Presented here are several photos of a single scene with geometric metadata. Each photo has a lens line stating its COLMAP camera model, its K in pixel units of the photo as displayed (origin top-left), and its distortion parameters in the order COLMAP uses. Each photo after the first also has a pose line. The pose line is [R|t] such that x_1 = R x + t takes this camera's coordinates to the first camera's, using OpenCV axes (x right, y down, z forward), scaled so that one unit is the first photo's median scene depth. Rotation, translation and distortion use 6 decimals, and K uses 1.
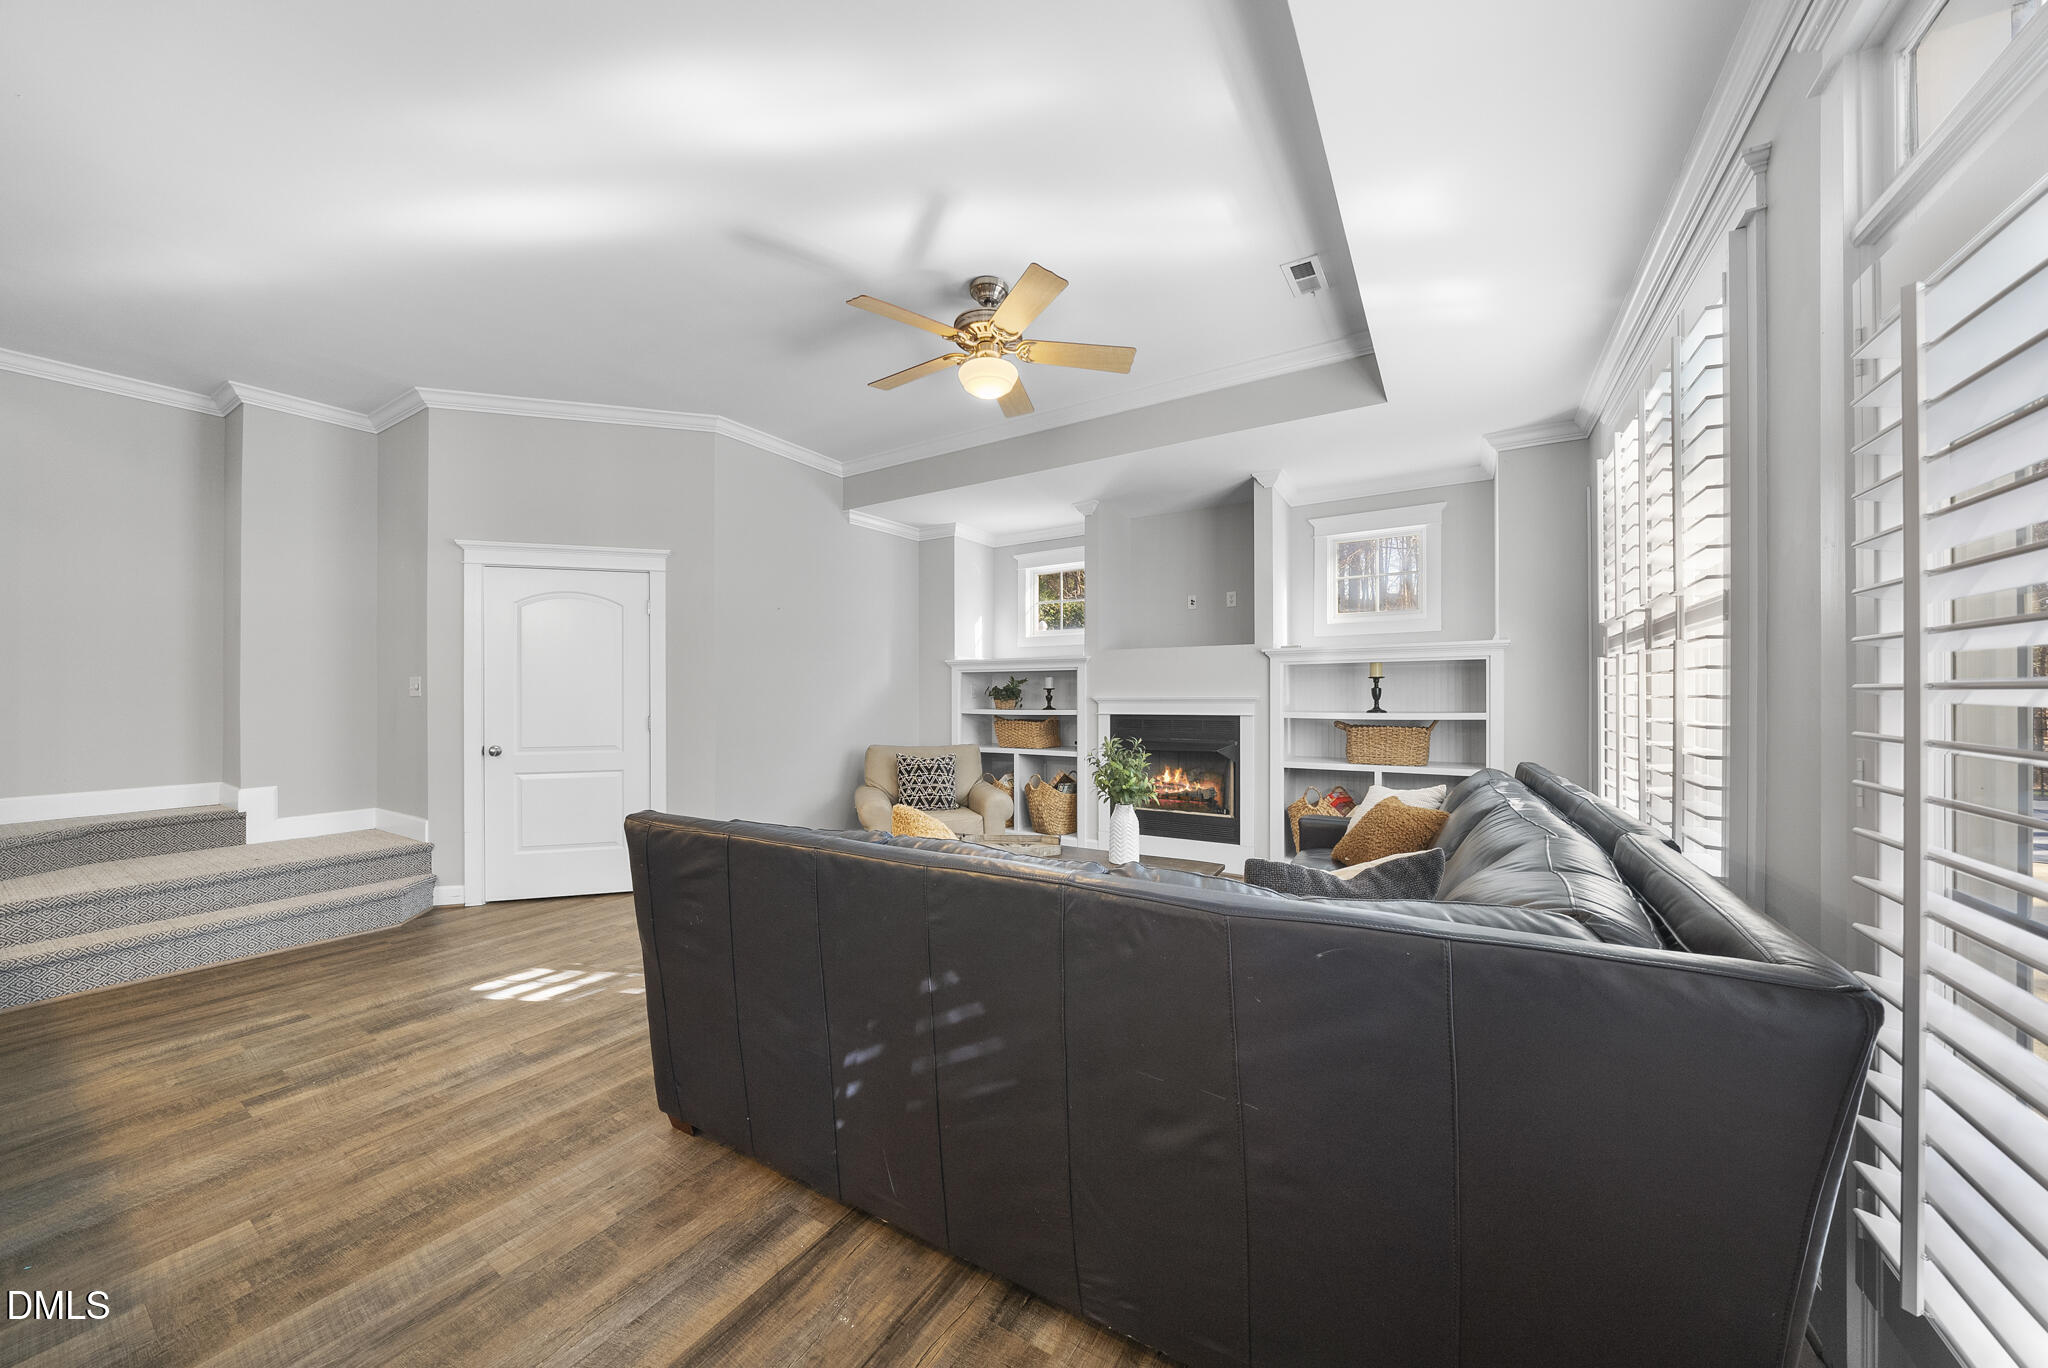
lens RADIAL K [[701.8, 0, 1020.6], [0, 701.8, 690.0], [0, 0, 1]] dist [-0.009051, 0.001171]
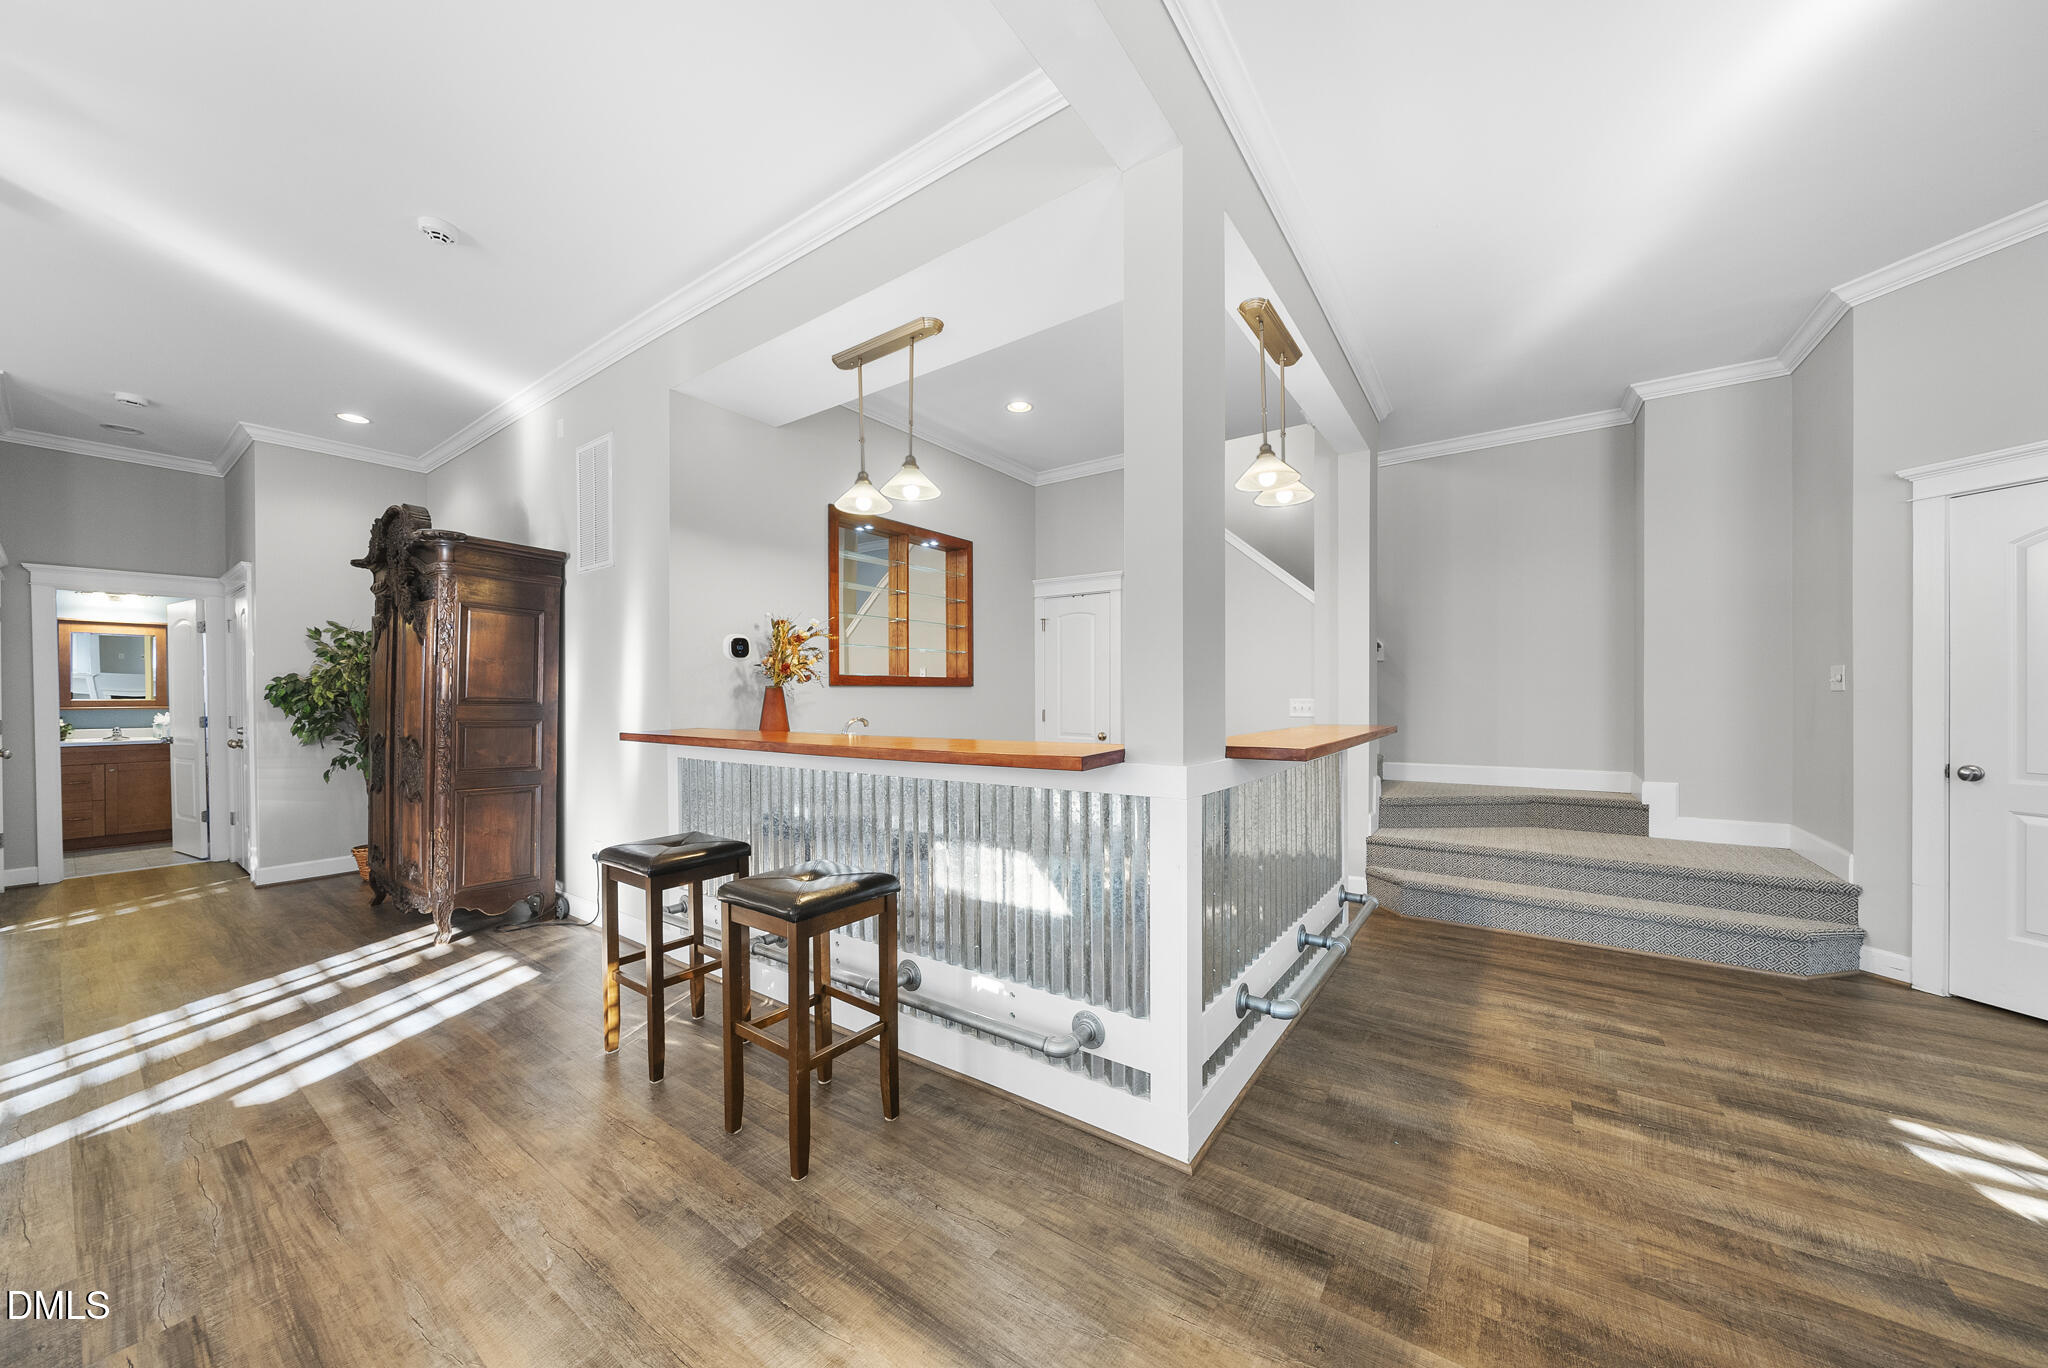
lens RADIAL K [[701.8, 0, 1034.3], [0, 701.8, 693.9], [0, 0, 1]] dist [-0.009051, 0.001171]
pose [[-0.056613, 0.005739, -0.998380, -0.069012], [0.009687, 0.999940, 0.005199, 0.000491], [0.998349, -0.009377, -0.056665, 0.223306]]
